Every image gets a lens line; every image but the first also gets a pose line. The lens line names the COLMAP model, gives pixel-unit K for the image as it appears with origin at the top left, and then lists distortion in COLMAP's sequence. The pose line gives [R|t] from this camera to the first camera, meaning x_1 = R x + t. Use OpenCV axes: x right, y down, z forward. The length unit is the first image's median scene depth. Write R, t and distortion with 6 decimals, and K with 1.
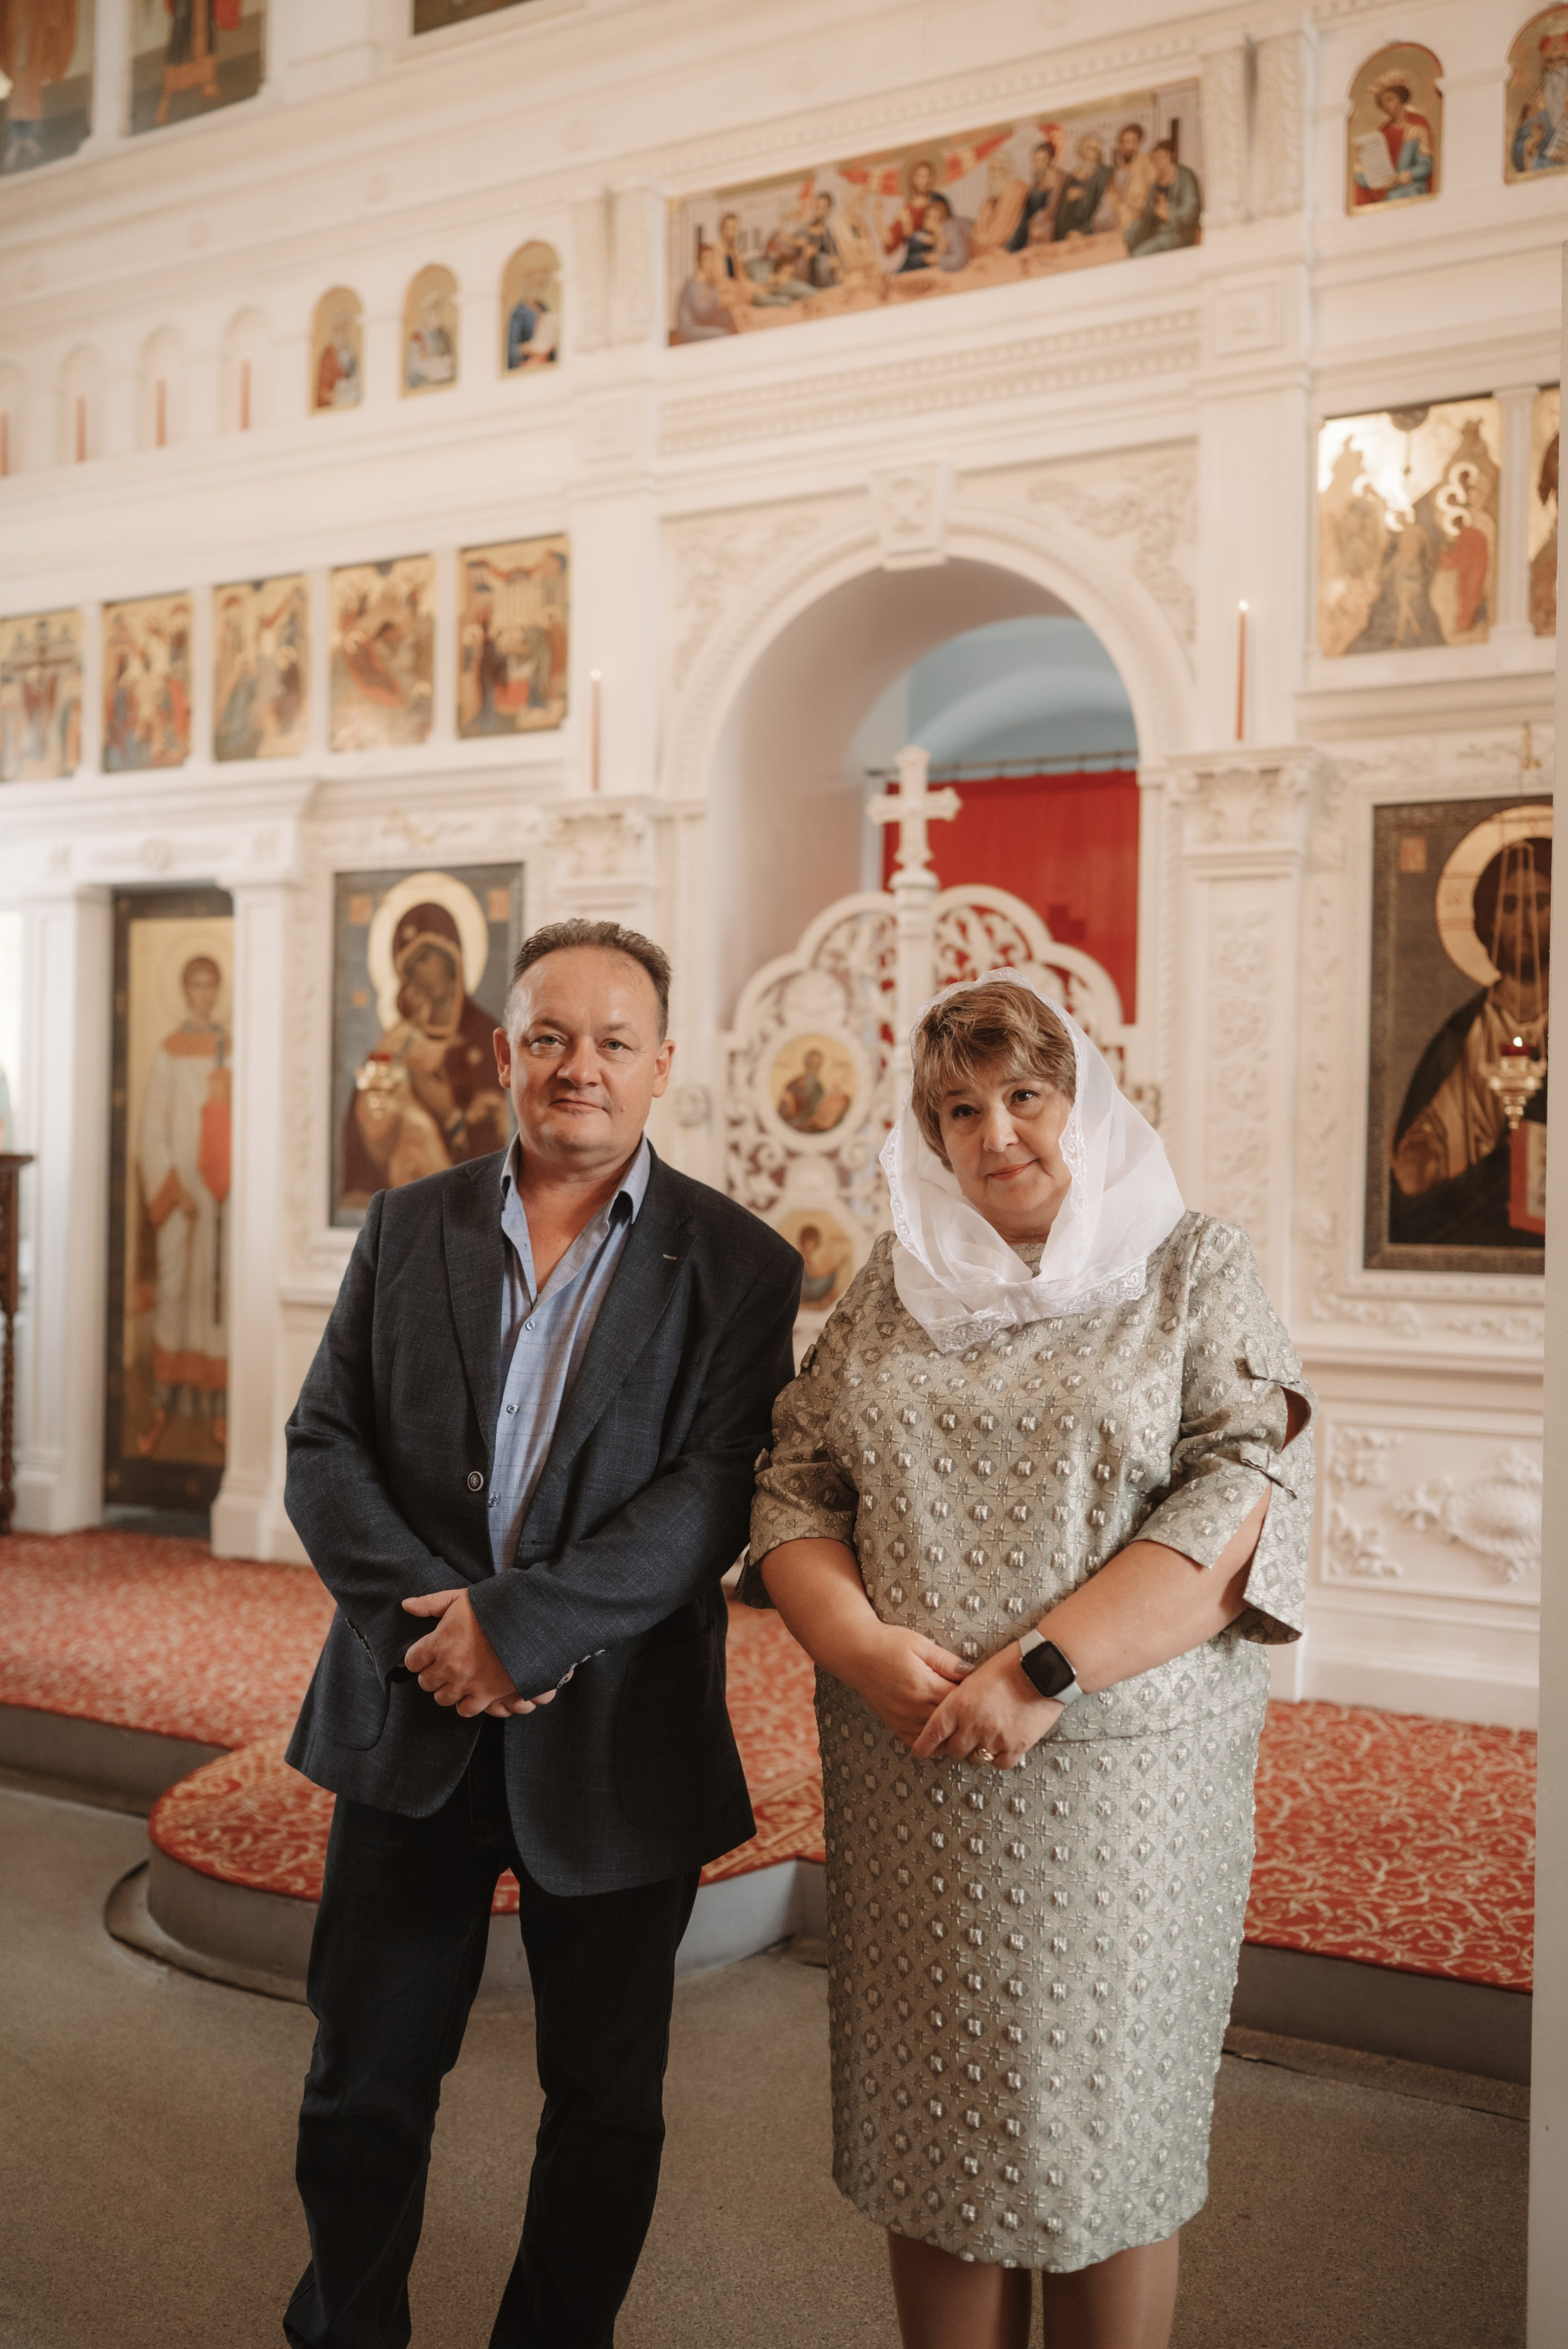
lens RADIAL K [[2220.2, 0, 779.6], [0, 2220.2, 1187.0], [0, 0, 1]] dist [-0.006897, 0.015288]
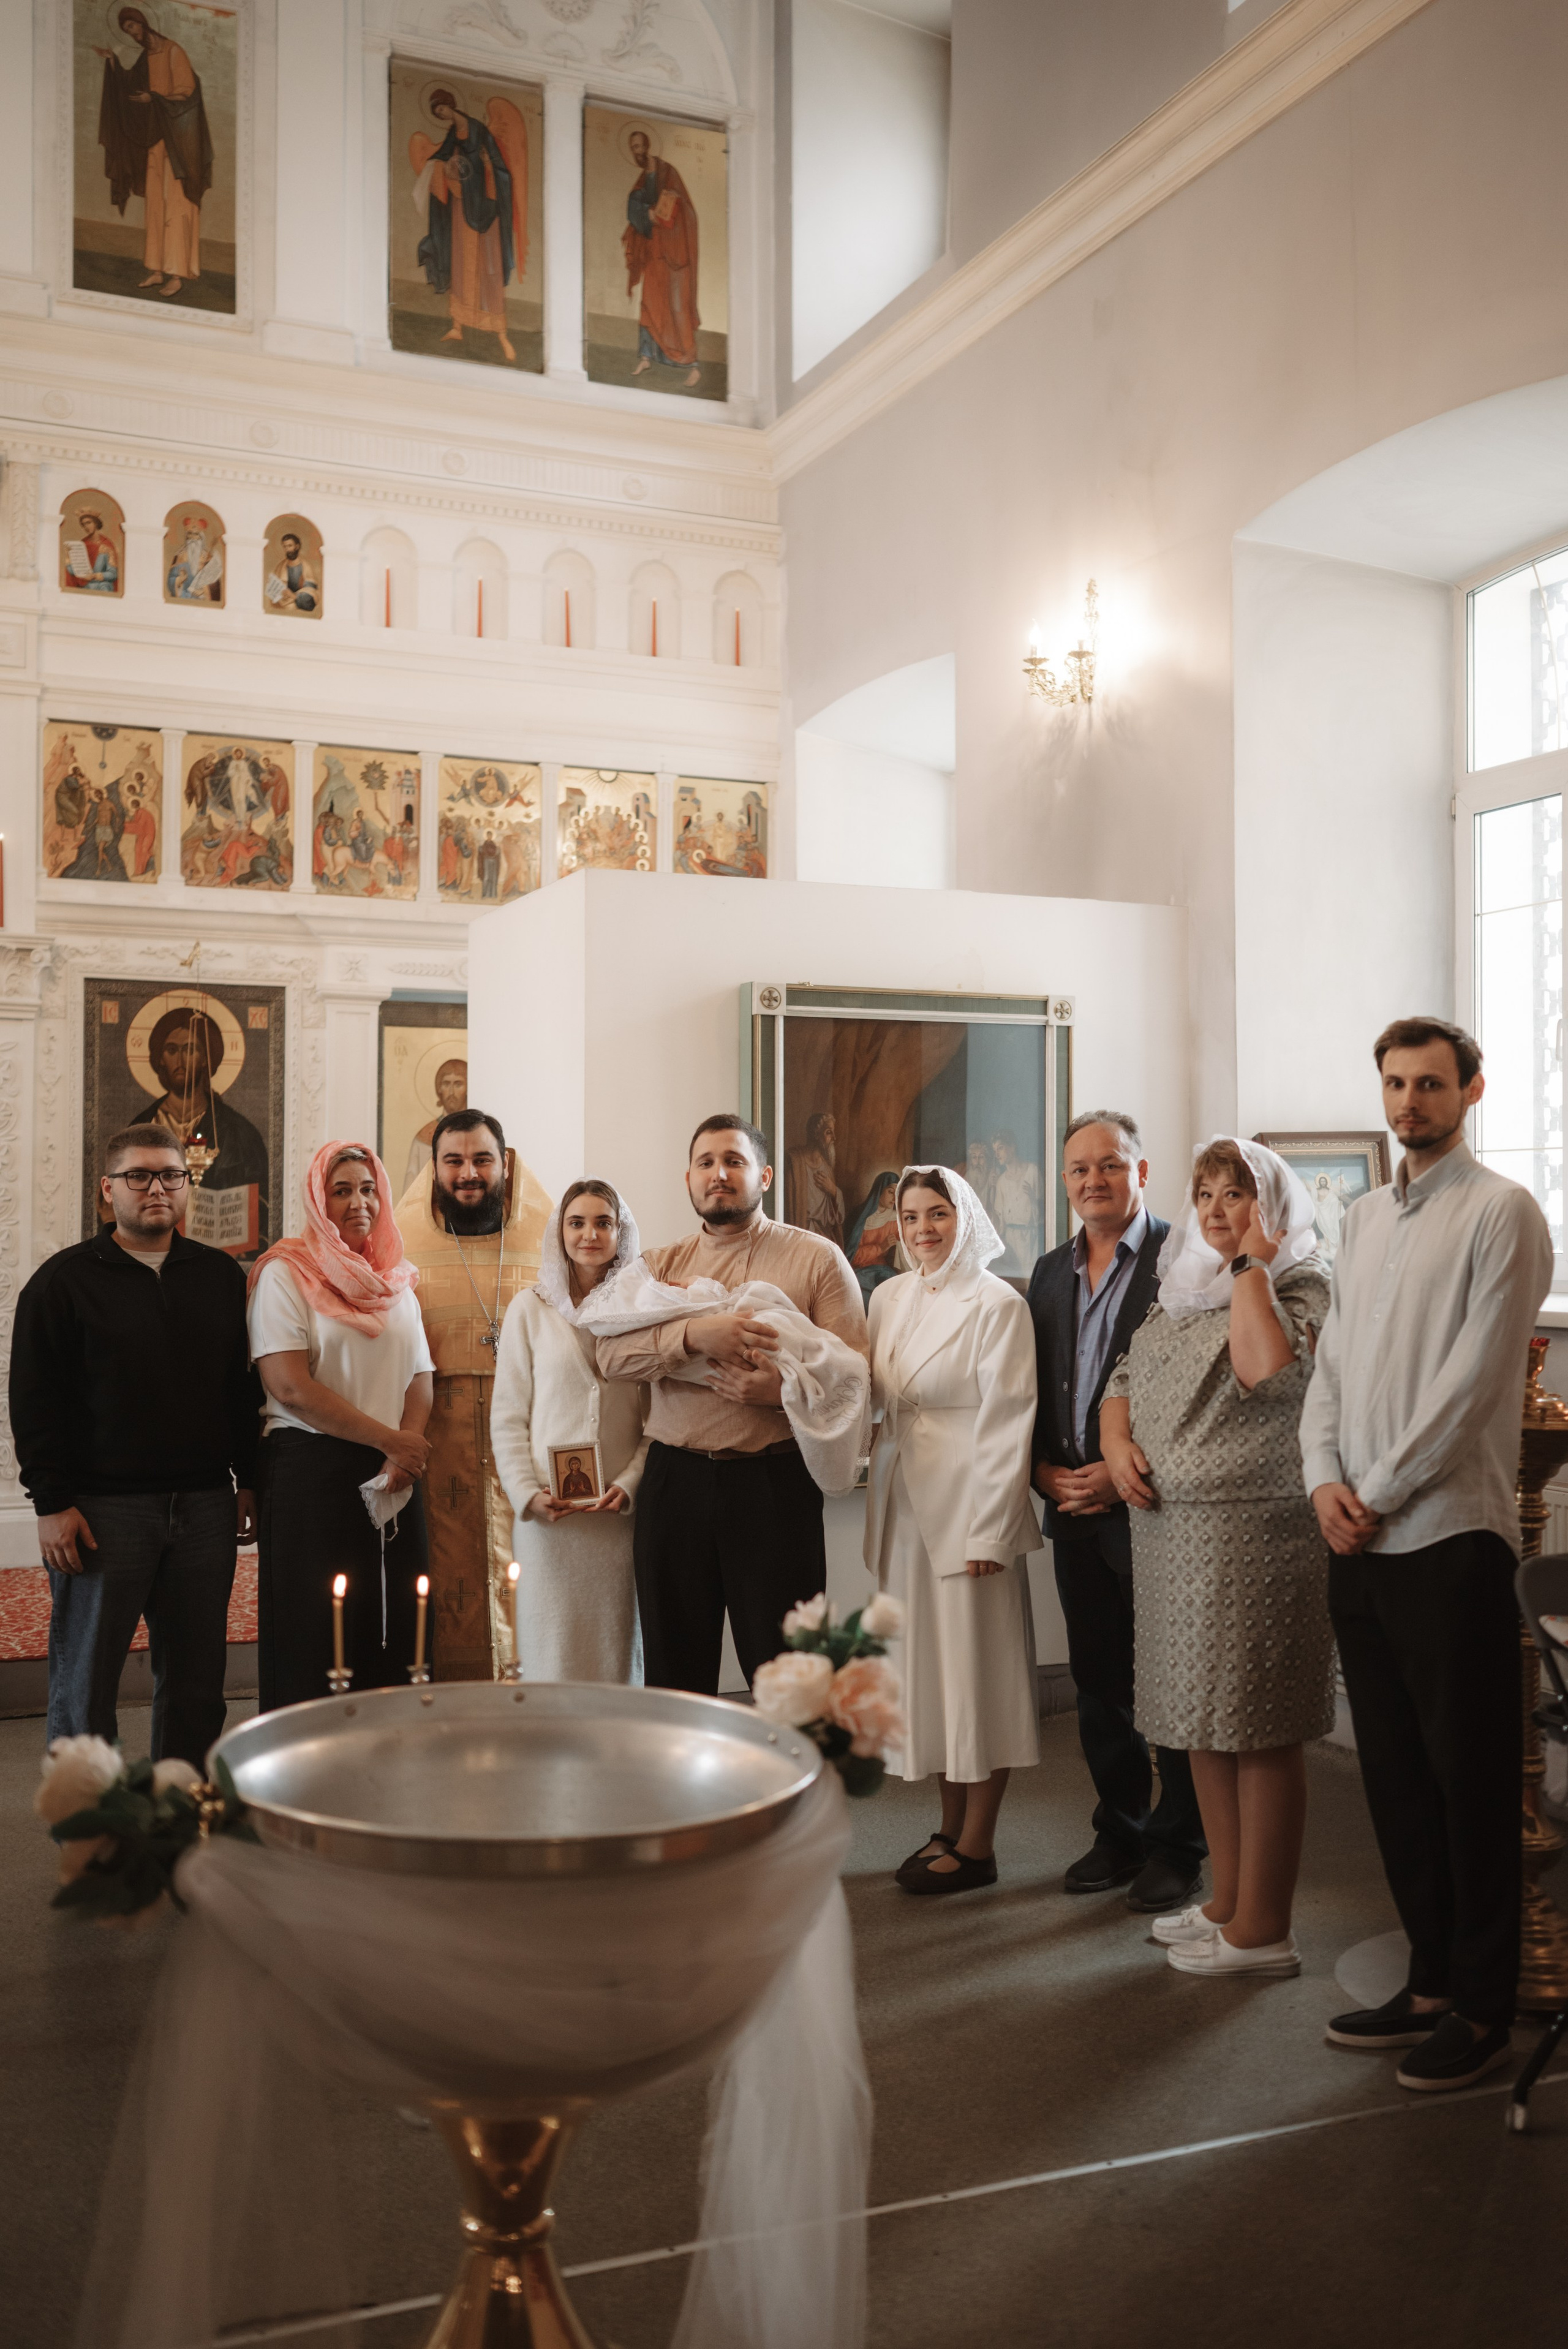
lens RADIAL K [[2220.2, 0, 779.6], [0, 2220.2, 1187.0], [0, 0, 1]] dist [-0.006897, 0.015288]
pose [[0.603247, -0.008947, 0.797504, -0.600398], [0.012453, 0.999921, 0.001798, -0.021032], [-0.797457, 0.008847, 0.603311, -0.280768]]
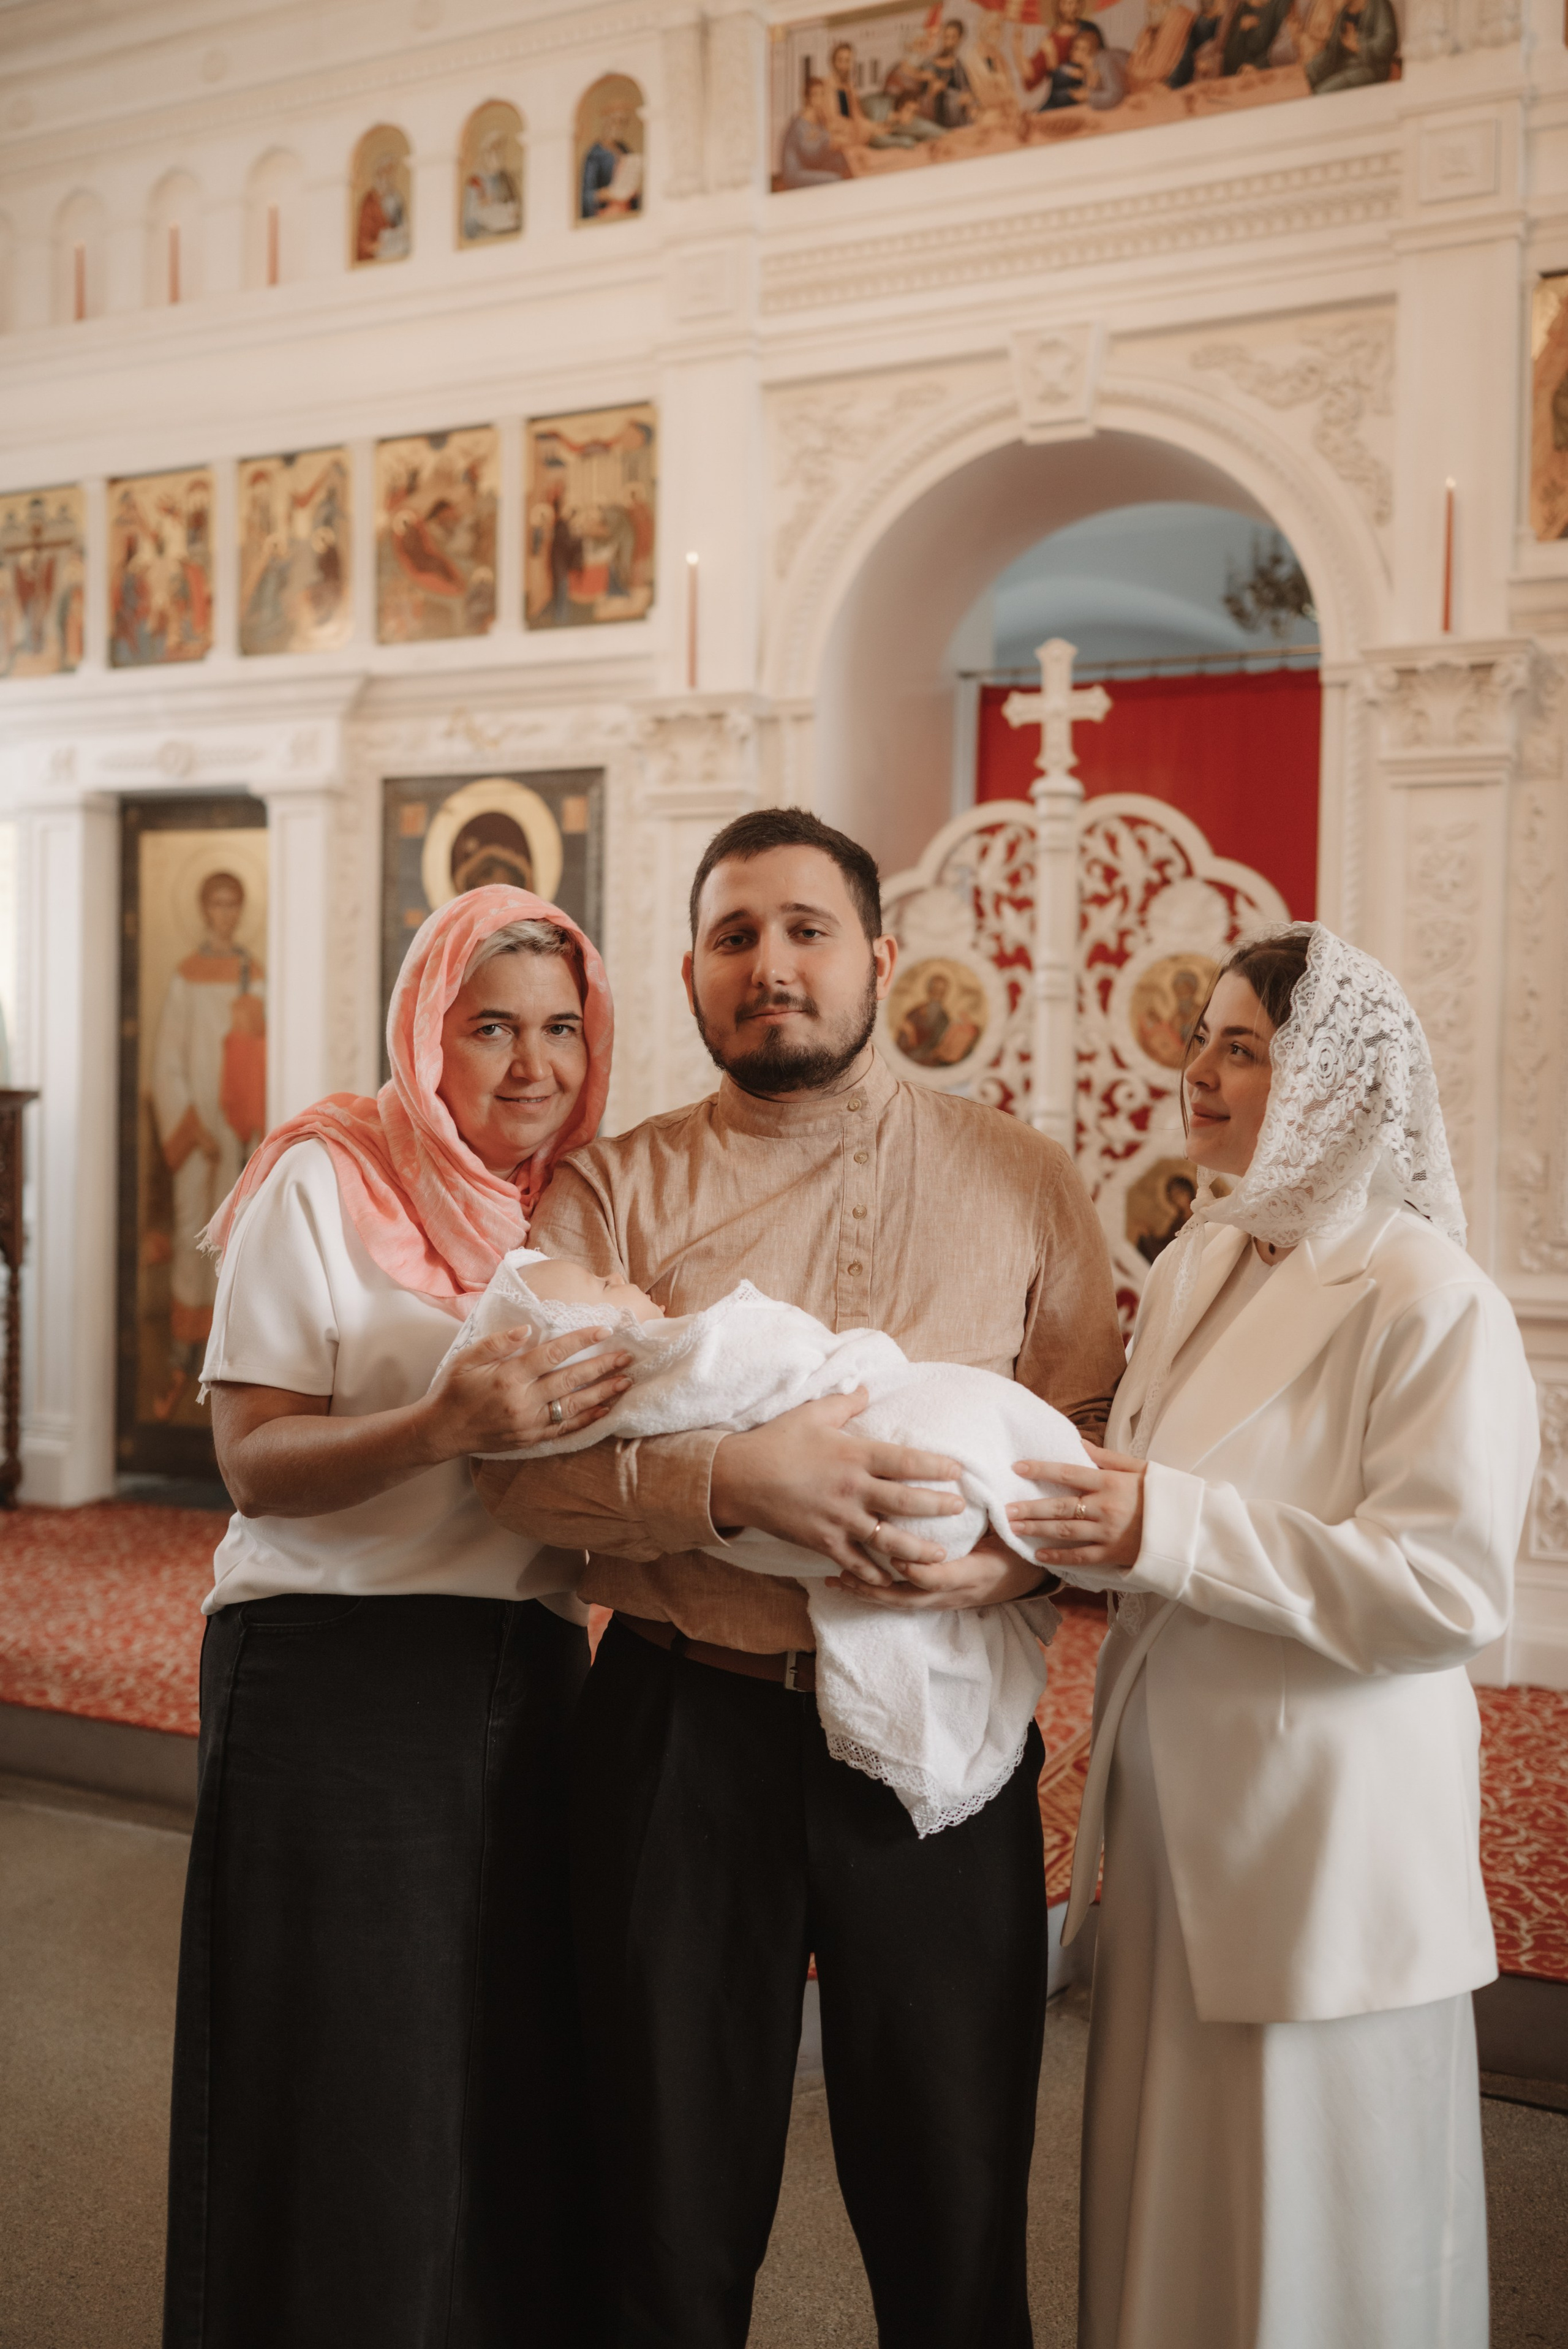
lens RADIAL K [[2209.0, 0, 780.0], [0, 2209.0, 1172.4], [0, 0, 1]] dist [-0.005798, 0.010228]
pose [[0.998297, -0.004078, 0.058185, -0.106001], [0.002604, 0.999674, 0.025392, -0.004137], [-0.058269, -0.025198, 0.997983, 0.100732]]
